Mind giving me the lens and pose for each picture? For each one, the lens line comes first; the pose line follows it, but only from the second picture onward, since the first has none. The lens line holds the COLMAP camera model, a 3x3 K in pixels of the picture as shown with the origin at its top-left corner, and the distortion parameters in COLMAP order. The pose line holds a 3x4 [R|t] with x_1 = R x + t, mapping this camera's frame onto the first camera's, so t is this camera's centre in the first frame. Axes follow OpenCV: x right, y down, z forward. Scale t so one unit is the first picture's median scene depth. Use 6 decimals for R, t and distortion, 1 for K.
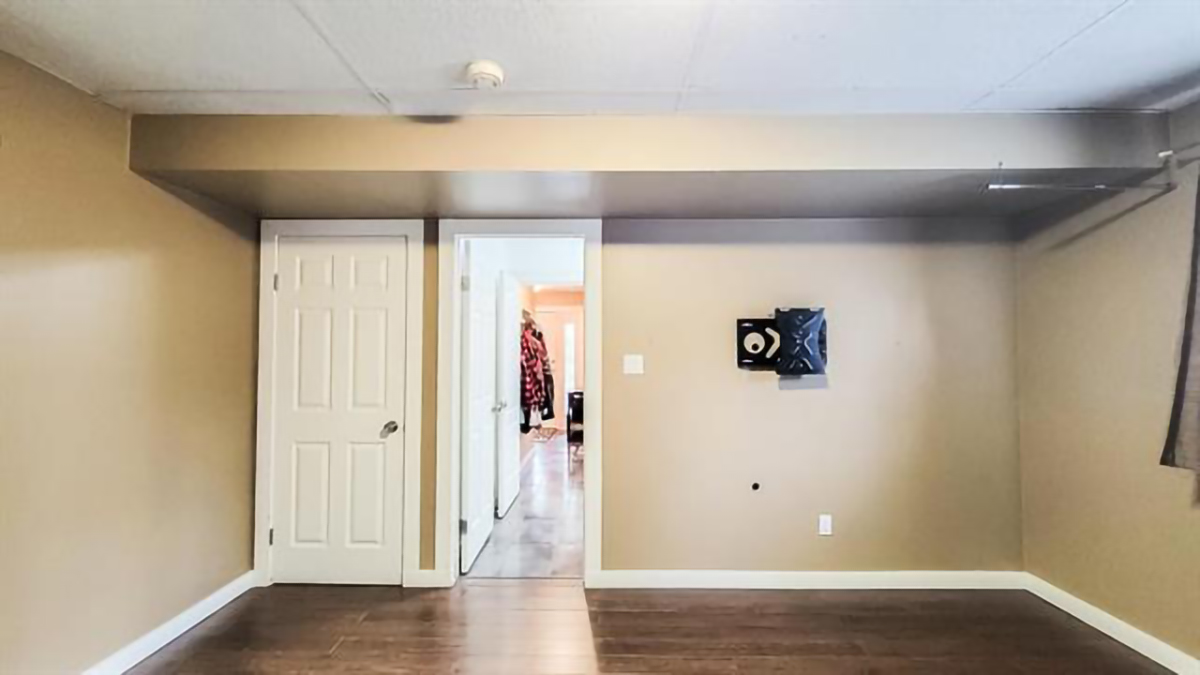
lens RADIAL K [[488.4, 0, 600.0], [0, 488.4, 337.5], [0, 0, 1]] dist [-0.000157, 0.000095]
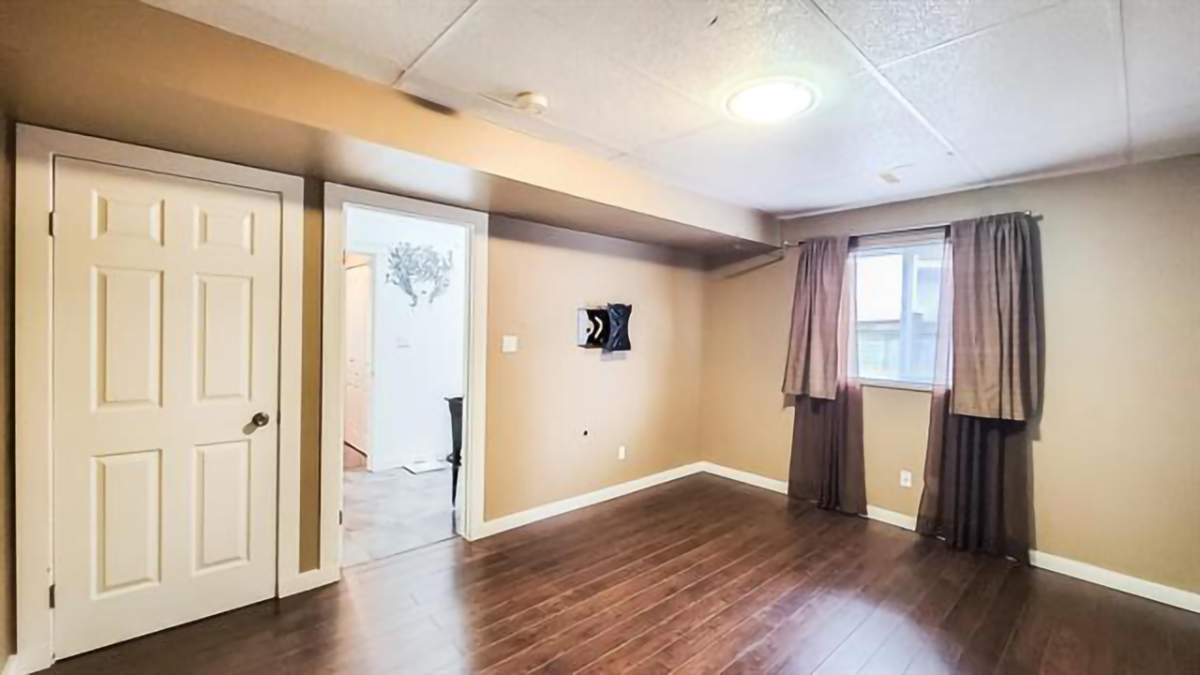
lens RADIAL K [[487.1, 0, 596.9], [0, 487.1, 336.8], [0, 0, 1]] dist [-0.000988, -0.004097]
pose [[0.734653, 0.004103, 0.678431, -0.571183], [-0.041656, 0.998368, 0.039070, -0.016150], [-0.677163, -0.056964, 0.733625, 0.002195]]
